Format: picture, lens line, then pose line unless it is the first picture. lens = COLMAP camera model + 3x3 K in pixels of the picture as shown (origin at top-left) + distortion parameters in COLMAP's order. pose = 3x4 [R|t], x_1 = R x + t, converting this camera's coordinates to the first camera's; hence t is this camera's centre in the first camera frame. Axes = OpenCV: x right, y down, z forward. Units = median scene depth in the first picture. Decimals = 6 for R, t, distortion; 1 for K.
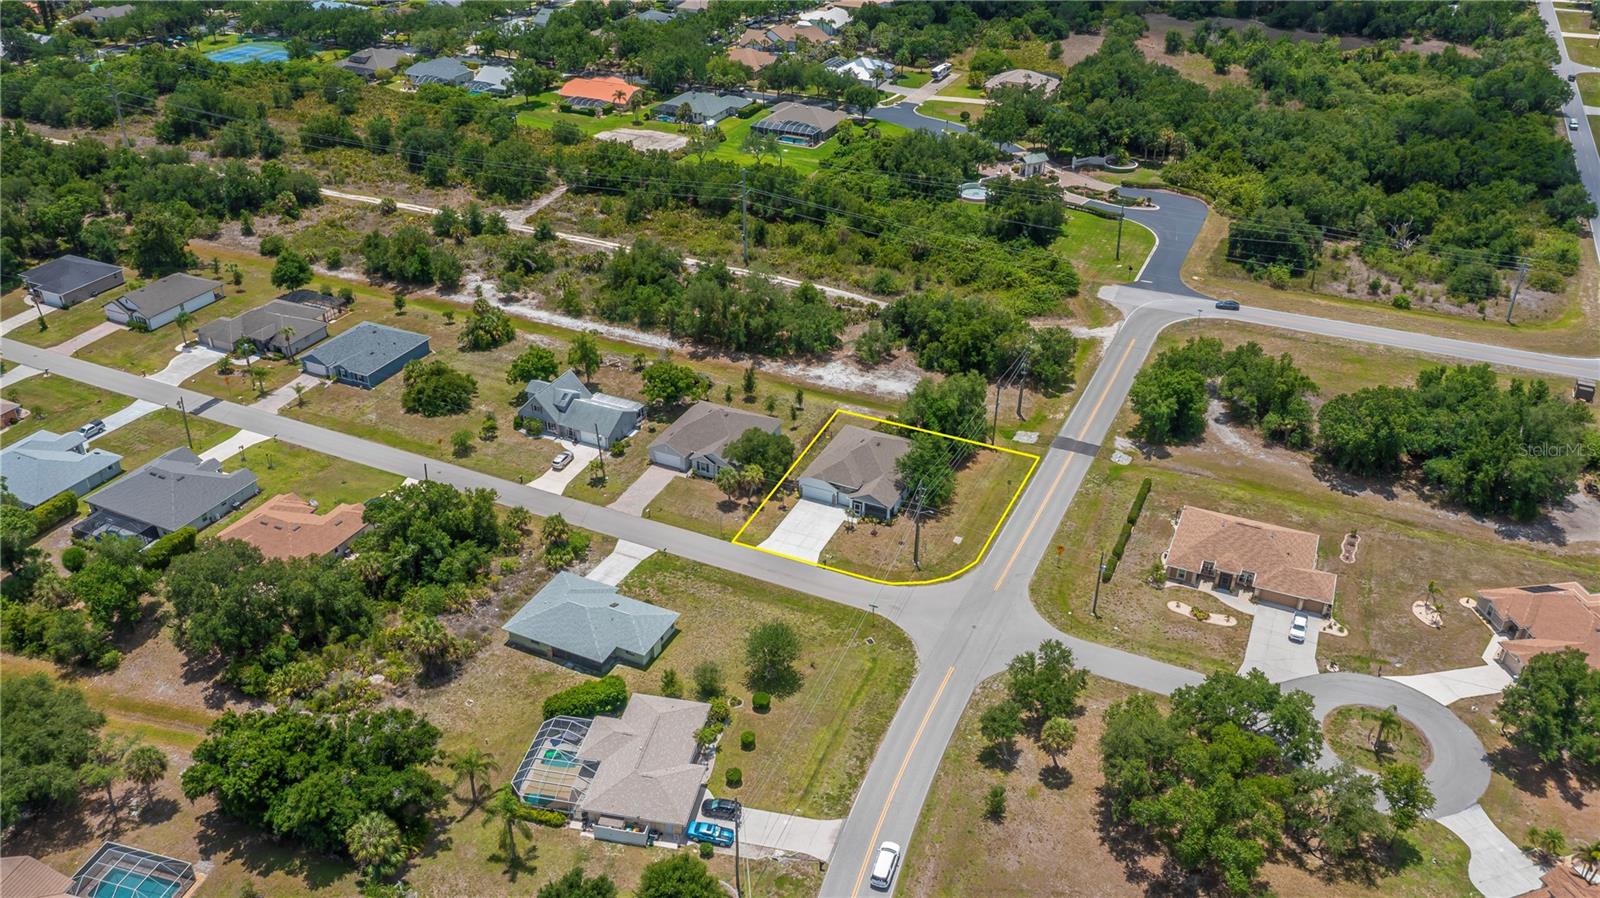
lens RADIAL K [[1258.1, 0, 804.1], [0, 1258.1, 456.2], [0, 0, 1]] dist [-0.006869, -0.003750]
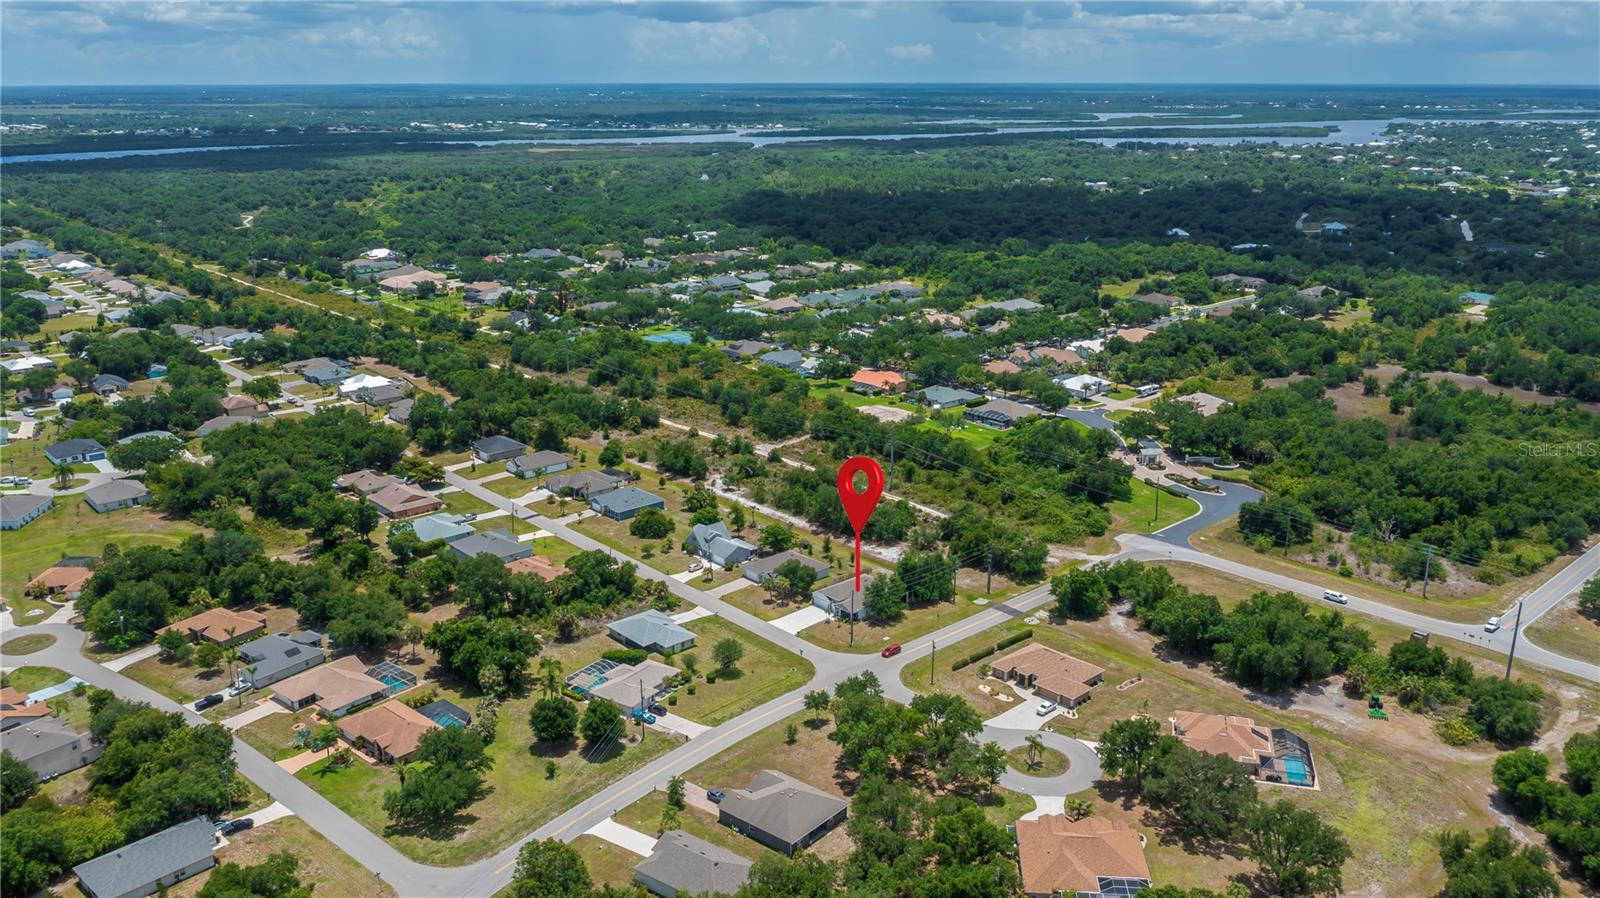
lens RADIAL K [[1258.1, 0, 798.4], [0, 1258.1, 449.0], [0, 0, 1]] dist [-0.006869, -0.003750]
pose [[0.921504, 0.105410, -0.373790, 0.475771], [-0.195478, 0.957546, -0.211881, 0.158079], [0.335587, 0.268317, 0.902988, -0.442855]]
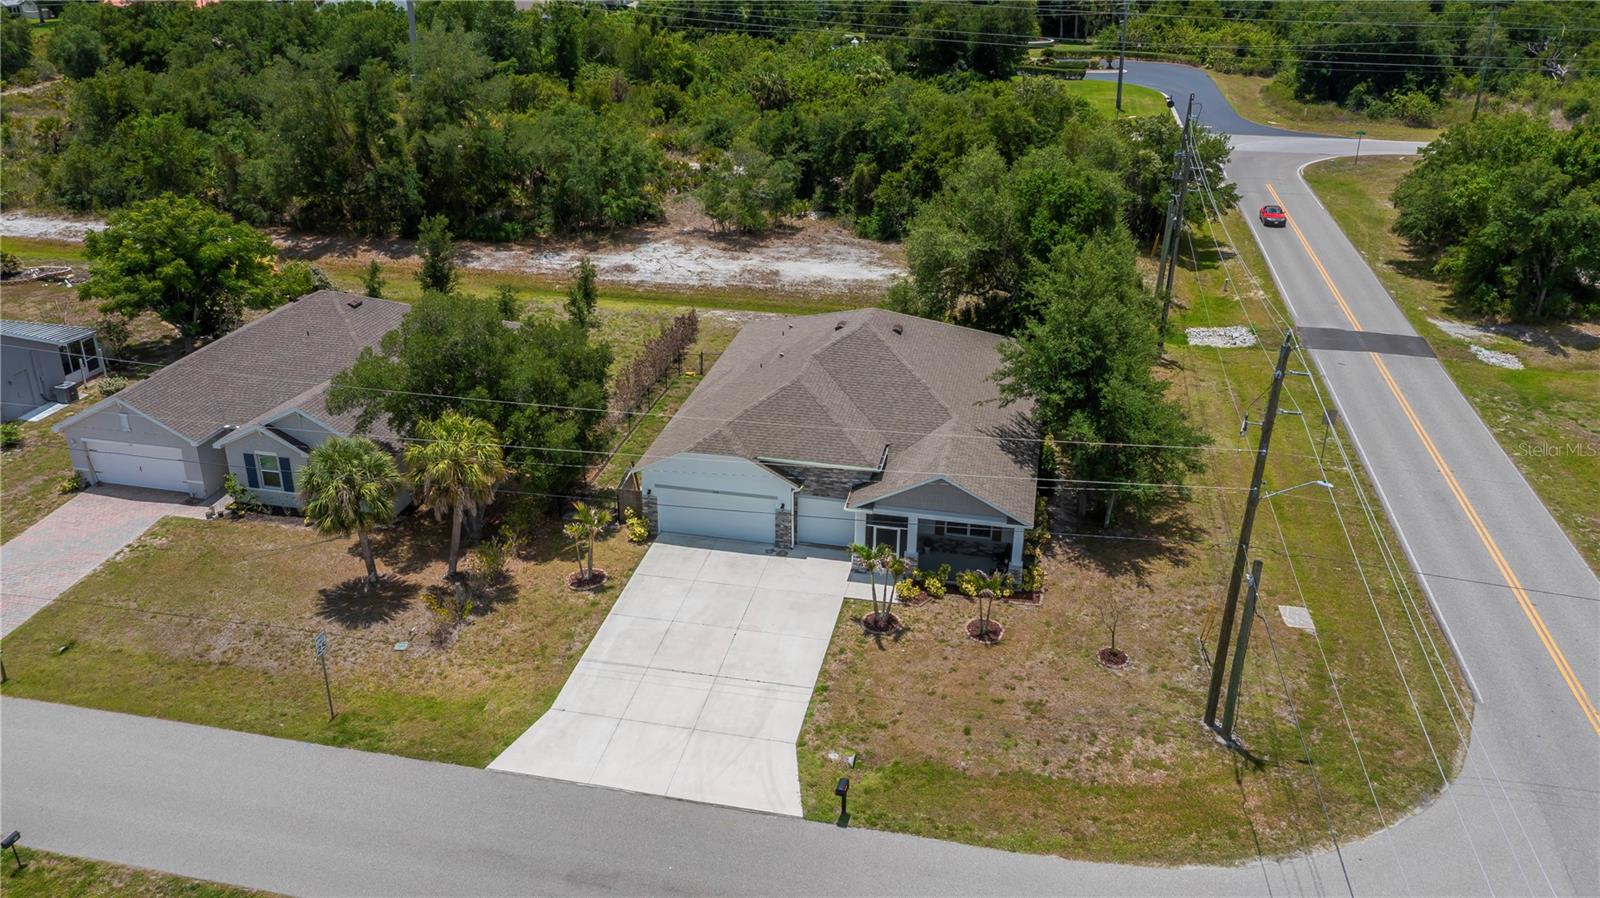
lens RADIAL K [[1258.1, 0, 802.6], [0, 1258.1, 448.0], [0, 0, 1]] dist [-0.006869, -0.003750]
pose [[0.972715, -0.088682, 0.214384, -0.022772], [0.112725, 0.988311, -0.102635, 0.037695], [-0.202776, 0.124001, 0.971342, 0.615172]]
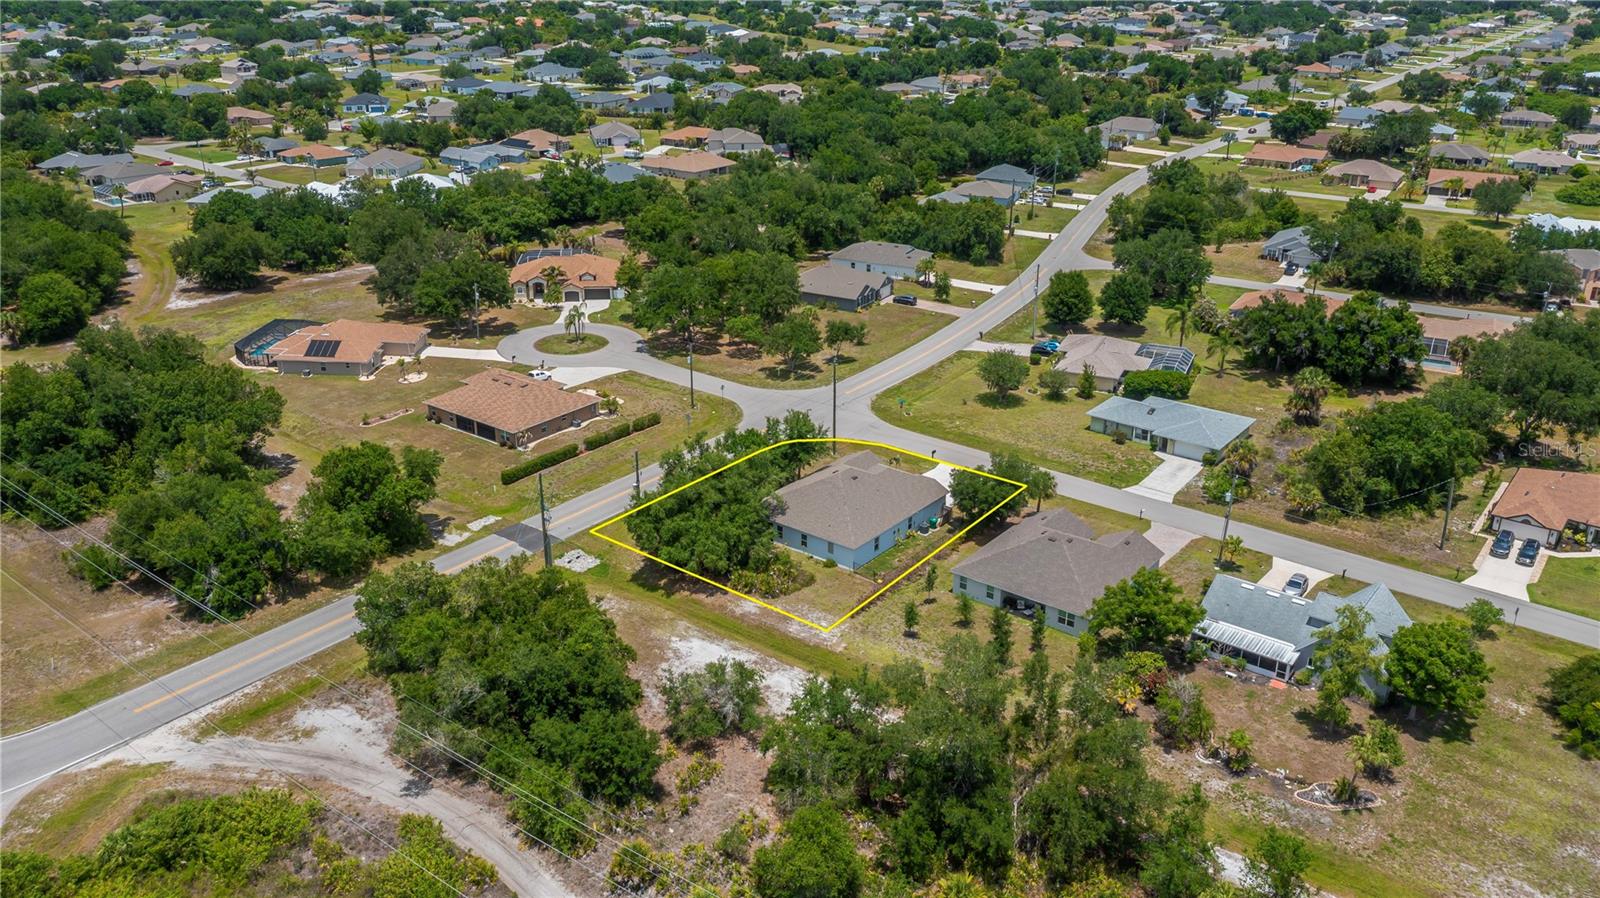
lens RADIAL K [[1258.1, 0, 793.8], [0, 1258.1, 449.8], [0, 0, 1]] dist [-0.006869, -0.003750]
pose [[-0.971879, -0.088349, 0.218277, -0.066057], [0.120627, 0.609301, 0.783710, -0.509532], [-0.202236, 0.788001, -0.581510, 1.207604]]
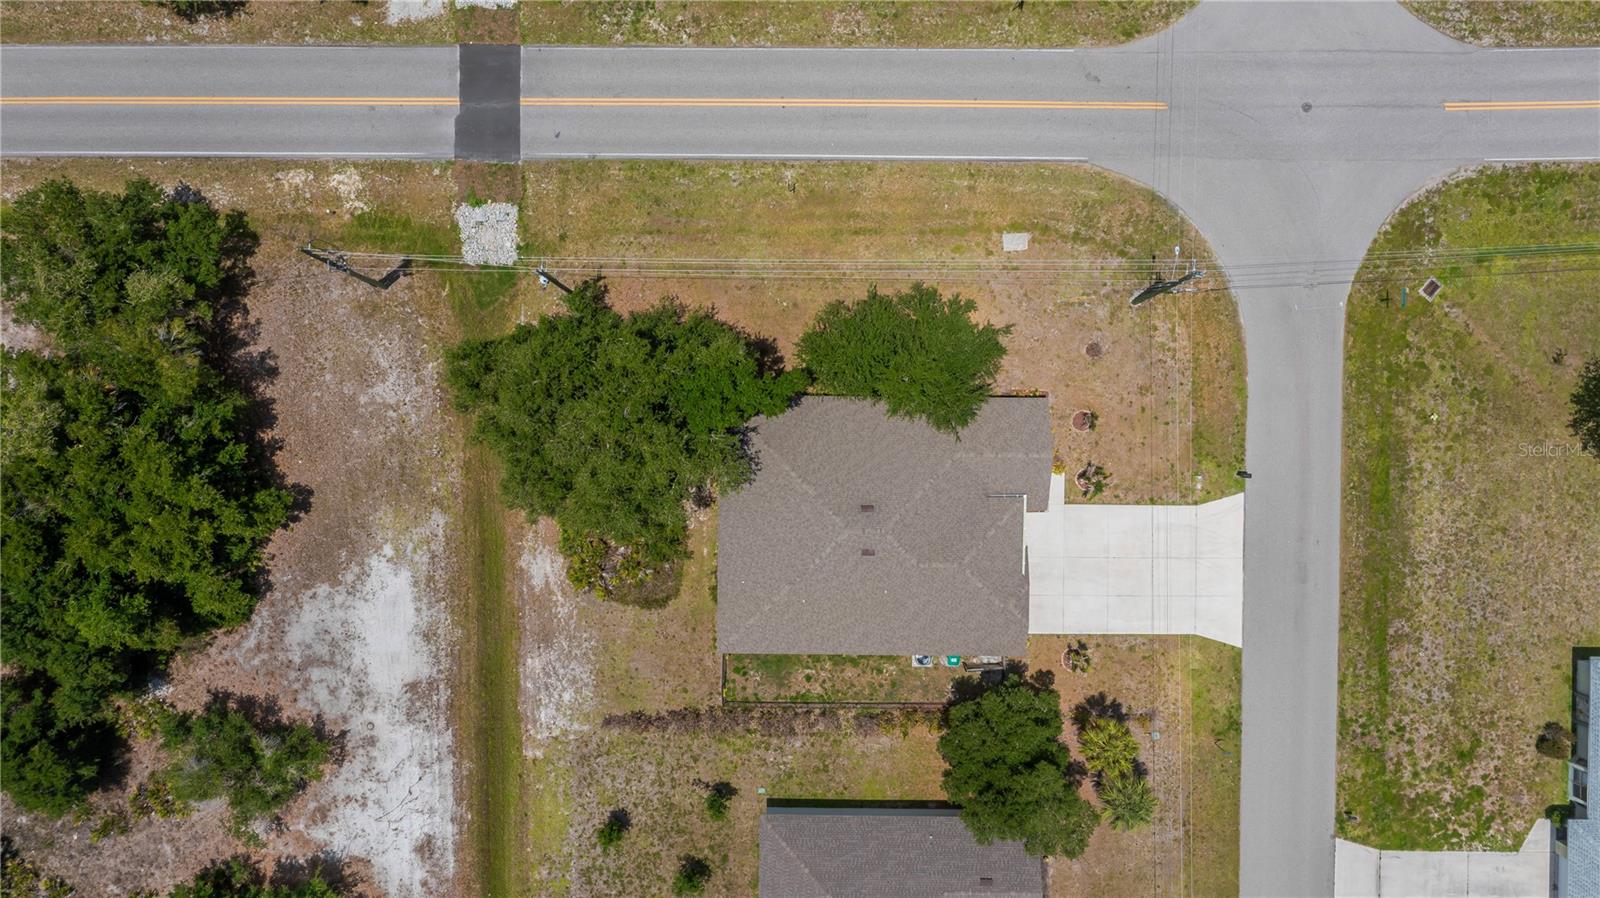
lens RADIAL K [[1258.1, 0, 800.2], [0, 1258.1, 446.3], [0, 0, 1]] dist [-0.006869, -0.003750]
pose [[-0.416721, -0.908935, -0.013410, 0.075826], [0.477294, -0.231333, 0.847747, -0.286526], [-0.773650, 0.346874, 0.530231, 0.682769]]
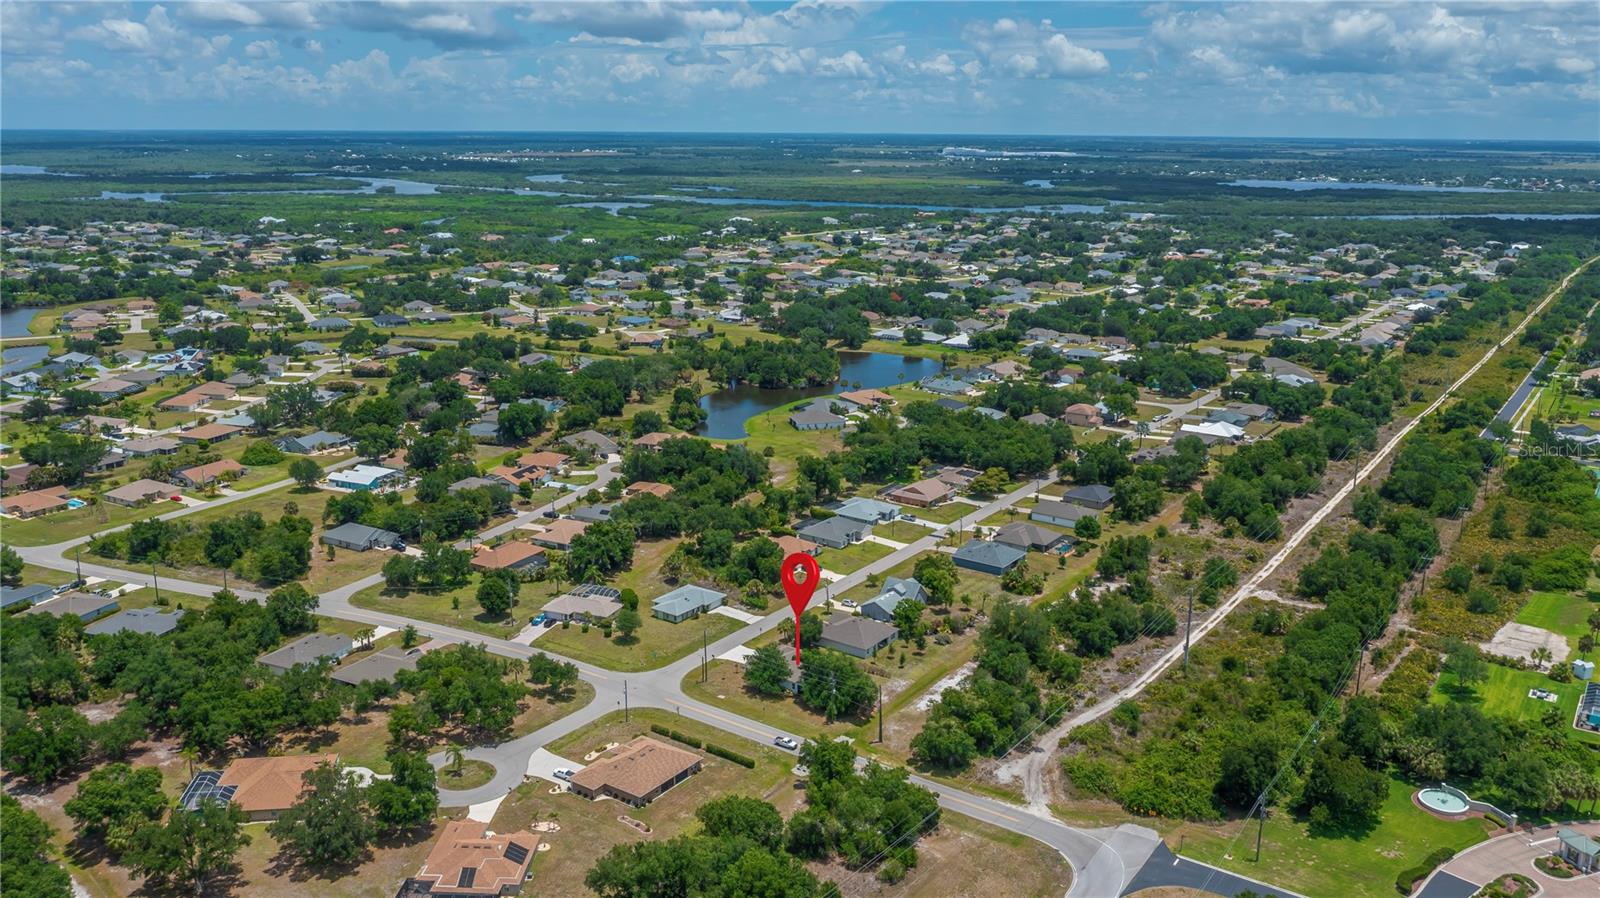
lens RADIAL K [[1258.1, 0, 800.5], [0, 1258.1, 446.8], [0, 0, 1]] dist [-0.006869, -0.003750]
pose [[-0.177092, 0.239887, -0.954512, 1.224574], [-0.510634, 0.806697, 0.297477, -0.563535], [0.841363, 0.540087, -0.020366, 0.759854]]
